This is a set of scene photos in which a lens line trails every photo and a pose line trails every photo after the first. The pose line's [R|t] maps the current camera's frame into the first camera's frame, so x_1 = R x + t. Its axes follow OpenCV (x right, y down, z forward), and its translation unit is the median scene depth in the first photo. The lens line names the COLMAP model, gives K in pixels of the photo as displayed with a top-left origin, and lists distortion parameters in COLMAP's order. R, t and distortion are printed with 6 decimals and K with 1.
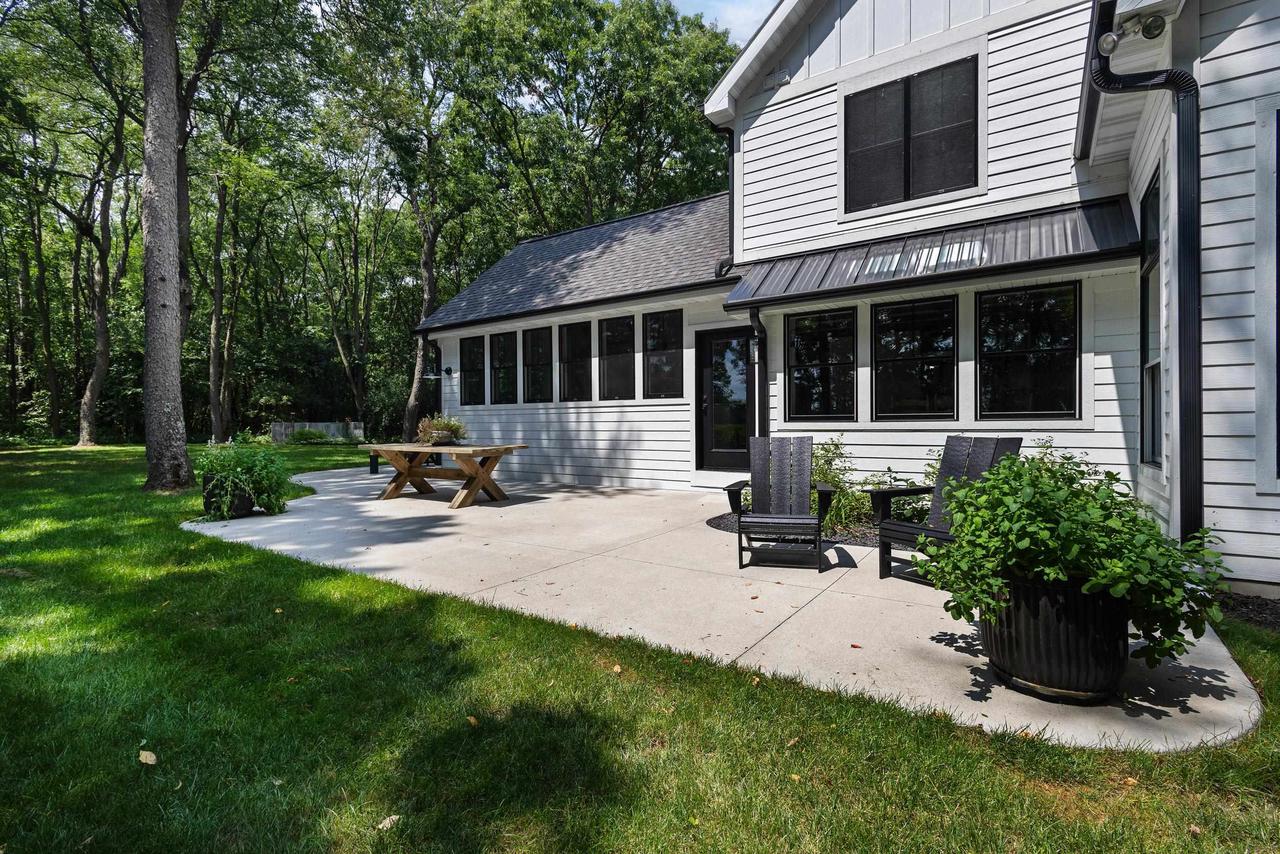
lens RADIAL K [[584.3, 0, 637.5], [0, 584.3, 427.4], [0, 0, 1]] dist [0.008808, -0.002010]
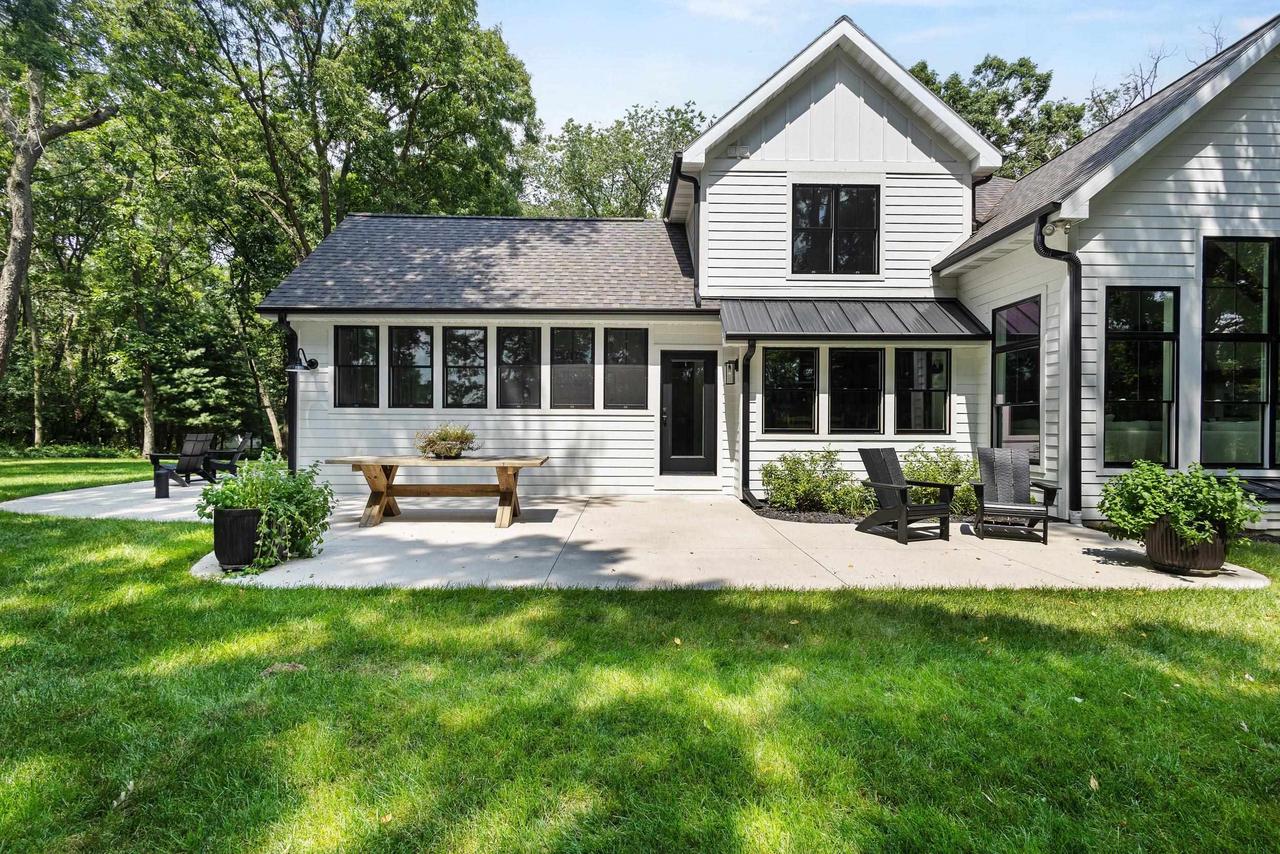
lens RADIAL K [[584.3, 0, 635.8], [0, 584.3, 424.6], [0, 0, 1]] dist [0.008808, -0.002010]
pose [[0.814820, 0.013017, 0.579569, -0.577161], [-0.008479, 0.999909, -0.010537, -0.010969], [-0.579653, 0.003672, 0.814855, 0.122617]]
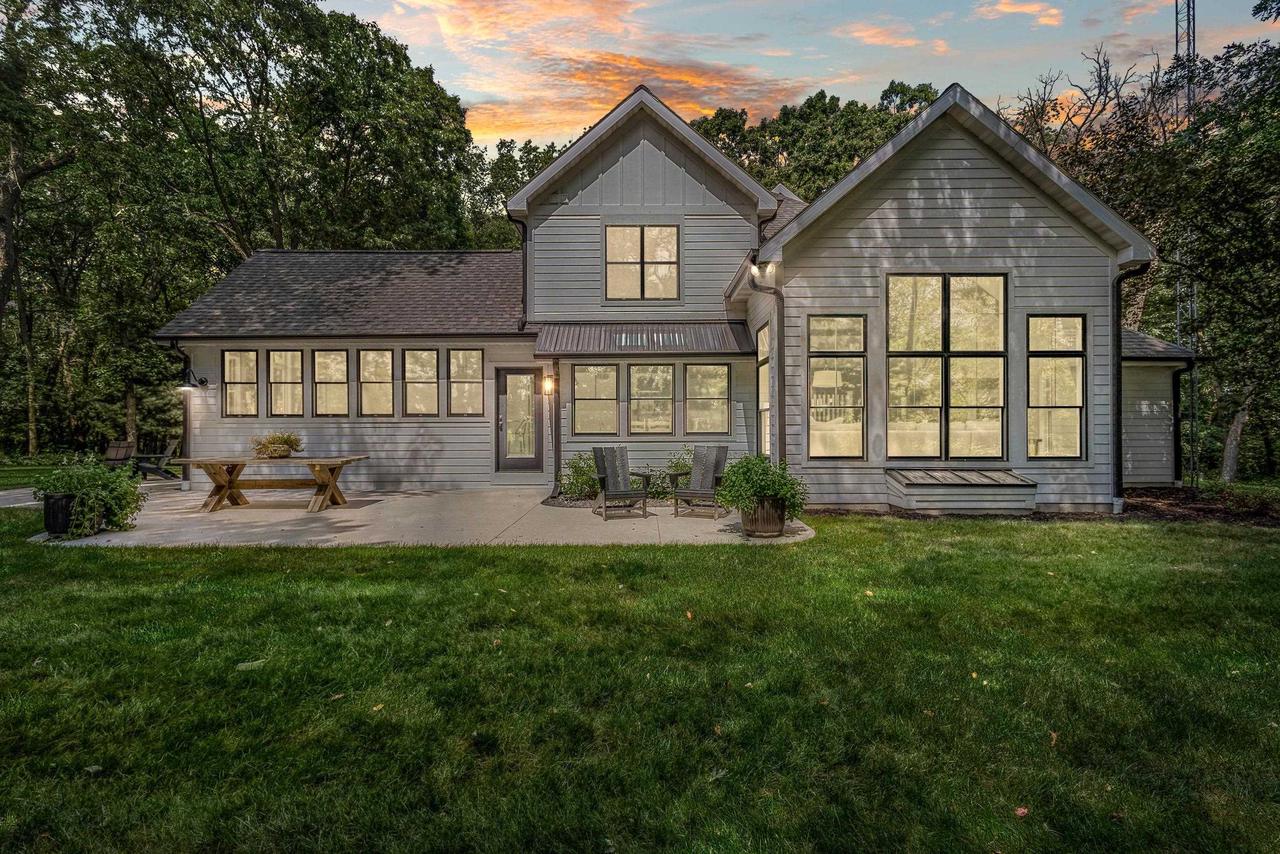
lens RADIAL K [[584.3, 0, 635.4], [0, 584.3, 424.9], [0, 0, 1]] dist [0.008808, -0.002010]
pose [[0.826523, 0.008746, 0.562835, -0.376277], [0.001277, 0.999848, -0.017411, -0.009977], [-0.562901, 0.015109, 0.826386, -0.262693]]
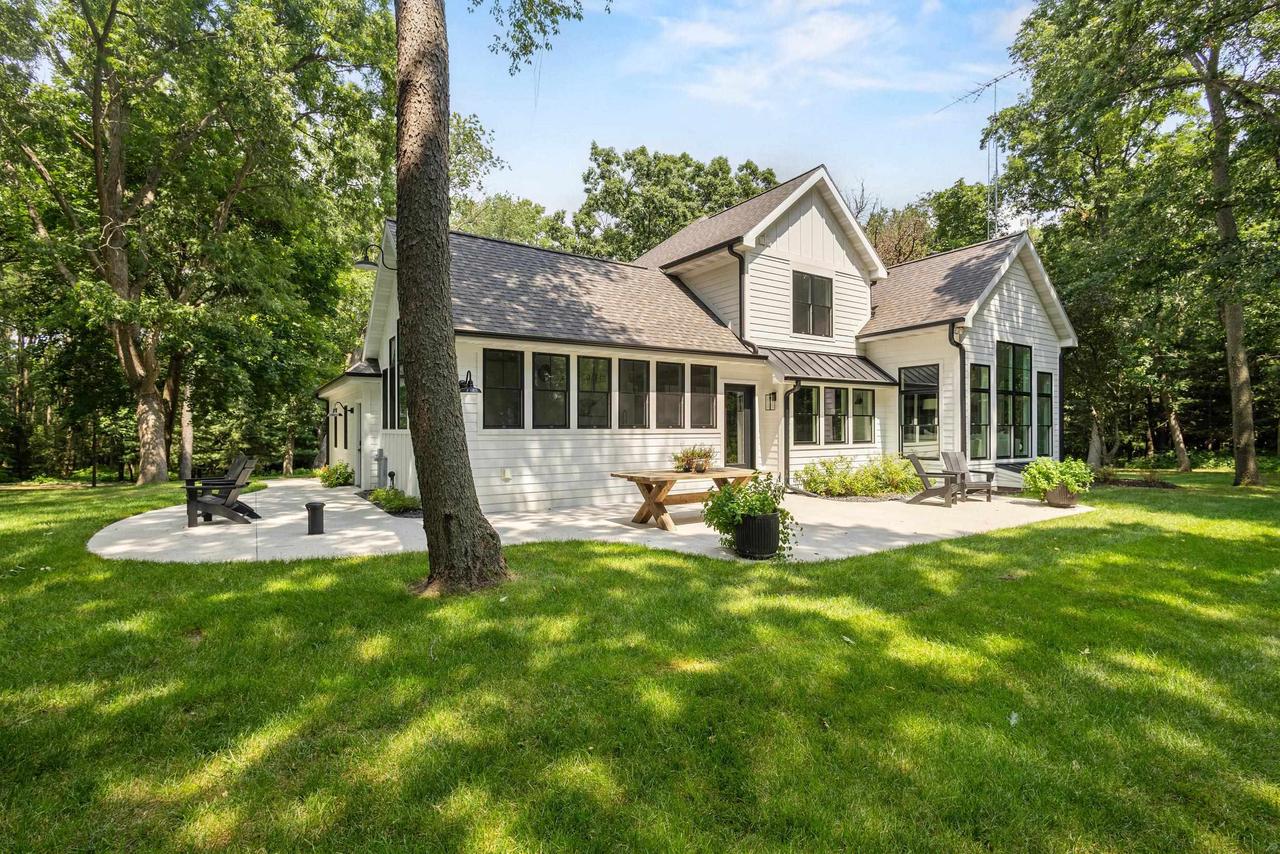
lens RADIAL K [[584.3, 0, 638.5], [0, 584.3, 427.4], [0, 0, 1]] dist [0.008808, -0.002010]
pose [[0.377596, 0.011668, 0.925897, -1.315627], [0.006234, 0.999866, -0.015143, -0.033968], [-0.925949, 0.011490, 0.377473, 0.645781]]
